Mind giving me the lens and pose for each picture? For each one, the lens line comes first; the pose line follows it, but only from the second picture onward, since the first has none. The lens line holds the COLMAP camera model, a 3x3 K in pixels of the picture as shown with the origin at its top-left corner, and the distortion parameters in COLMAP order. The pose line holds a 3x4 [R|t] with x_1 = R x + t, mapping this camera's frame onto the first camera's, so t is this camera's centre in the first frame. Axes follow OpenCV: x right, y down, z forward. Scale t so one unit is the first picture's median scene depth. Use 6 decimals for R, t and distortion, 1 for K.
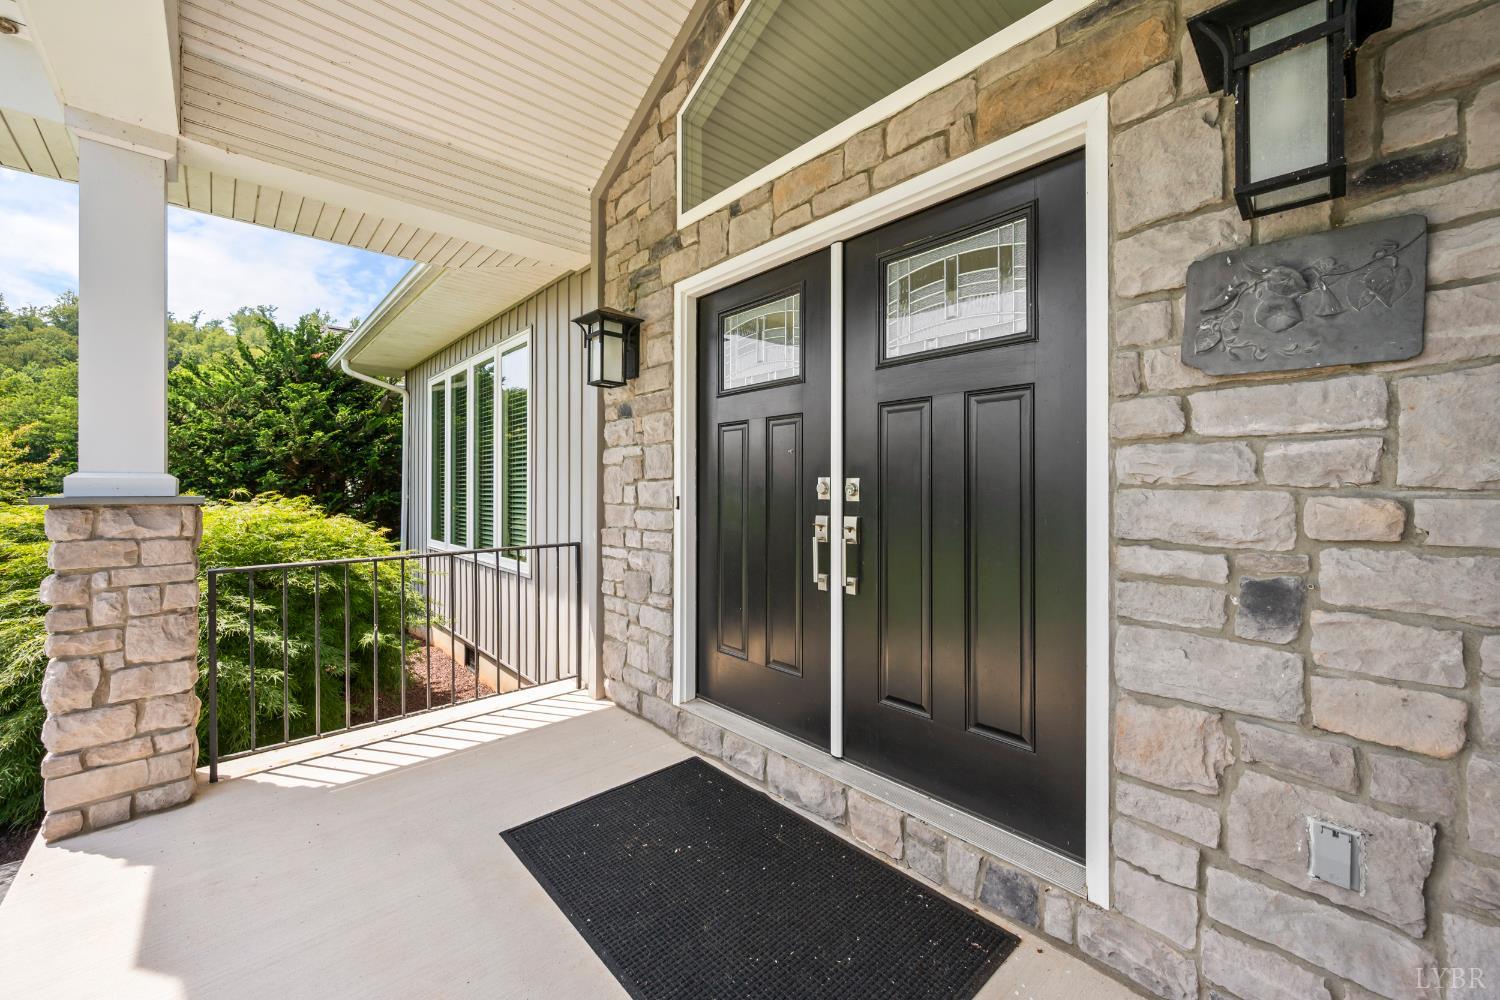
lens RADIAL K [[593.7, 0, 743.6], [0, 593.7, 484.1], [0, 0, 1]] dist [-0.001532, -0.000083]
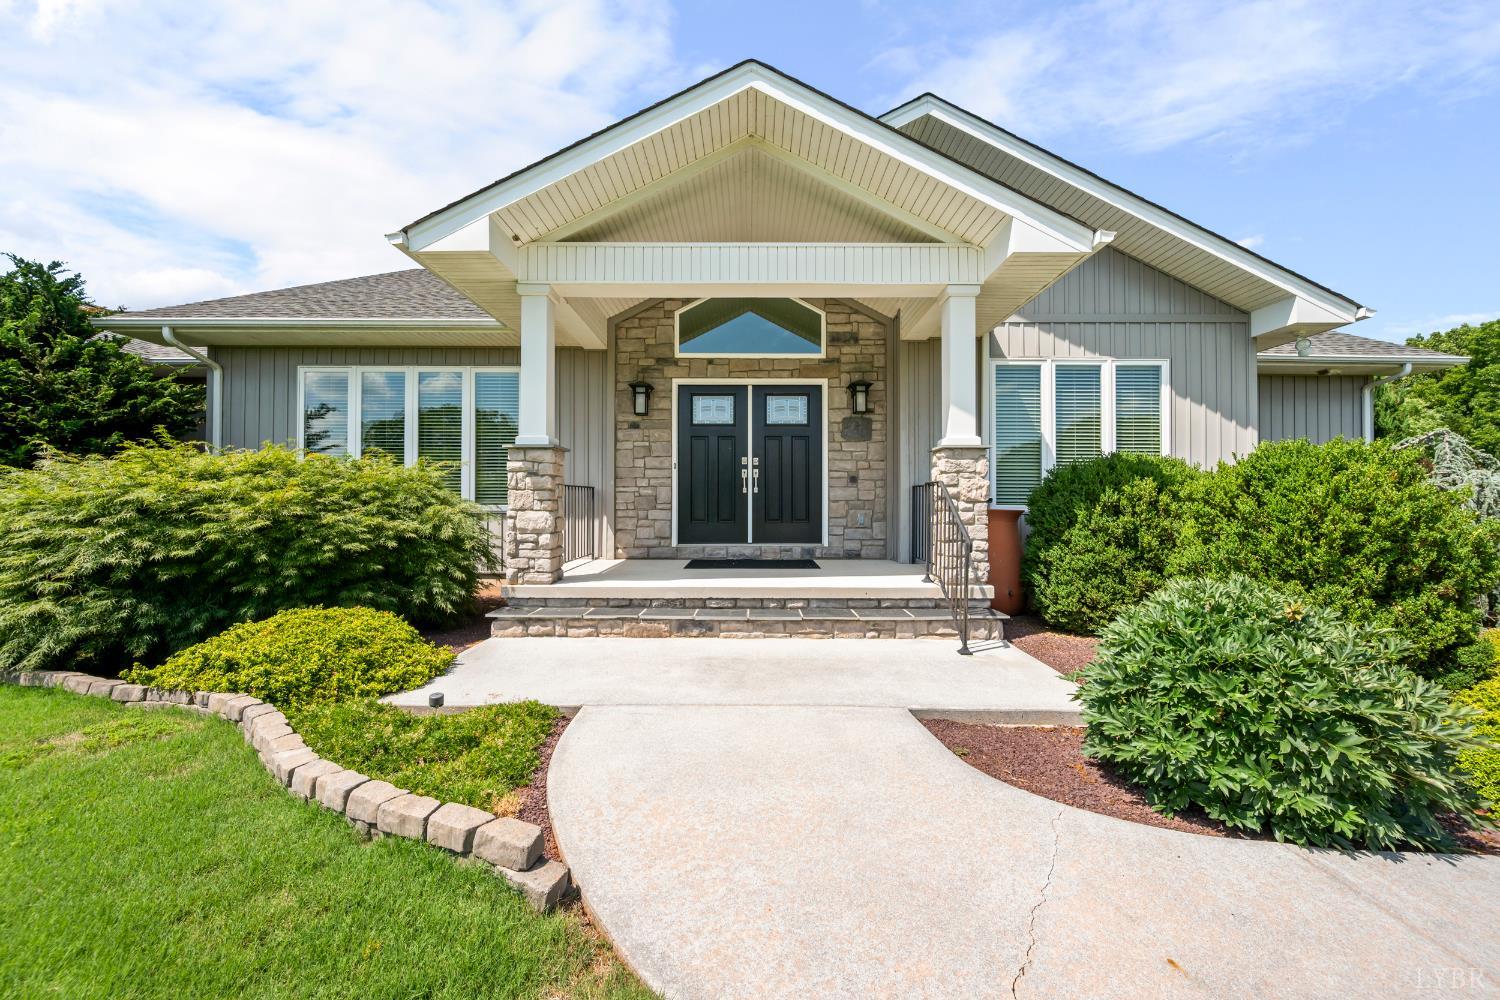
lens RADIAL K [[593.7, 0, 743.1], [0, 593.7, 498.5], [0, 0, 1]] dist [-0.001532, -0.000083]
pose [[0.672843, 0.010254, 0.739714, -1.995382], [-0.006455, 0.999947, -0.007990, 0.210553], [-0.739757, 0.000601, 0.672874, -1.016770]]
